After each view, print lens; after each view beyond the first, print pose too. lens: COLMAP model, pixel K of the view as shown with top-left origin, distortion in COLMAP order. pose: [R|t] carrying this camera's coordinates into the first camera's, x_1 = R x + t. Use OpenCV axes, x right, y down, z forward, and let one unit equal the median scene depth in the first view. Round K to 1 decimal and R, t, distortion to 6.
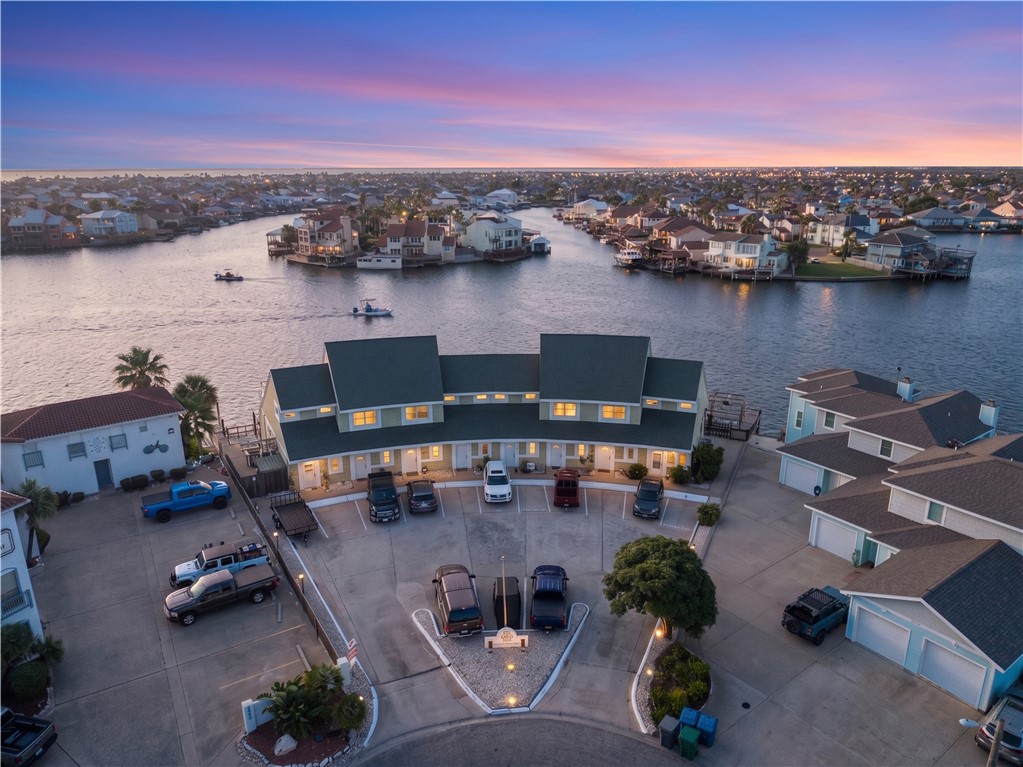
lens RADIAL K [[691.7, 0, 511.5], [0, 691.7, 383.5], [0, 0, 1]] dist [0.067596, -0.071667]
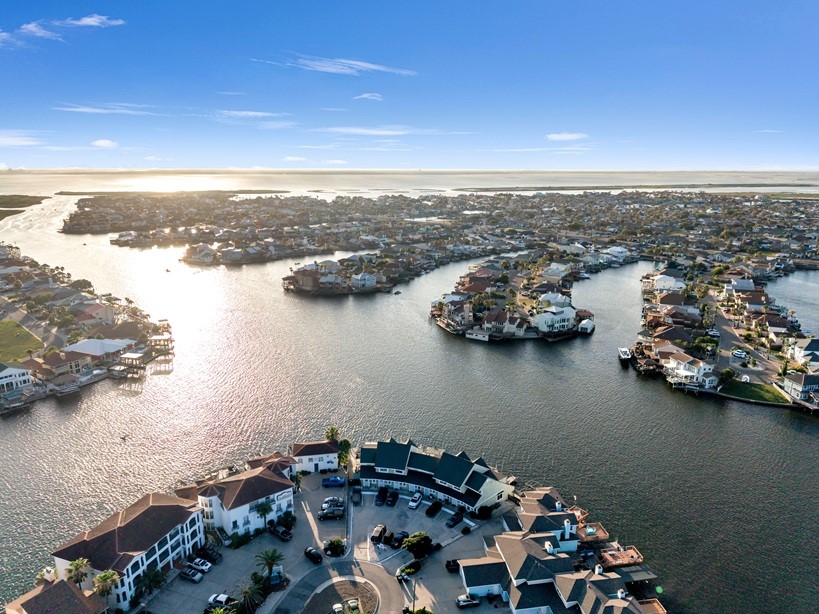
lens RADIAL K [[553.8, 0, 409.5], [0, 553.8, 307.0], [0, 0, 1]] dist [0.067596, -0.071667]
pose [[0.890675, 0.120335, -0.438426, 0.325536], [-0.140219, 0.990034, -0.013124, -0.234824], [0.432477, 0.073164, 0.898672, -0.462403]]
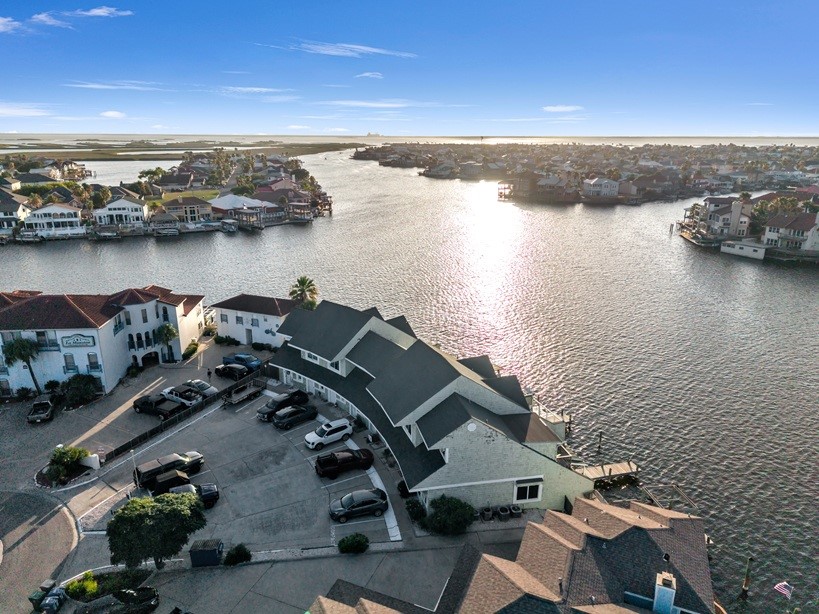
lens RADIAL K [[553.8, 0, 409.5], [0, 553.8, 307.0], [0, 0, 1]] dist [0.067596, -0.071667]
pose [[0.521133, 0.262768, -0.812018, 0.282998], [-0.263488, 0.954483, 0.139770, -0.091191], [0.811785, 0.141118, 0.566649, 0.164697]]
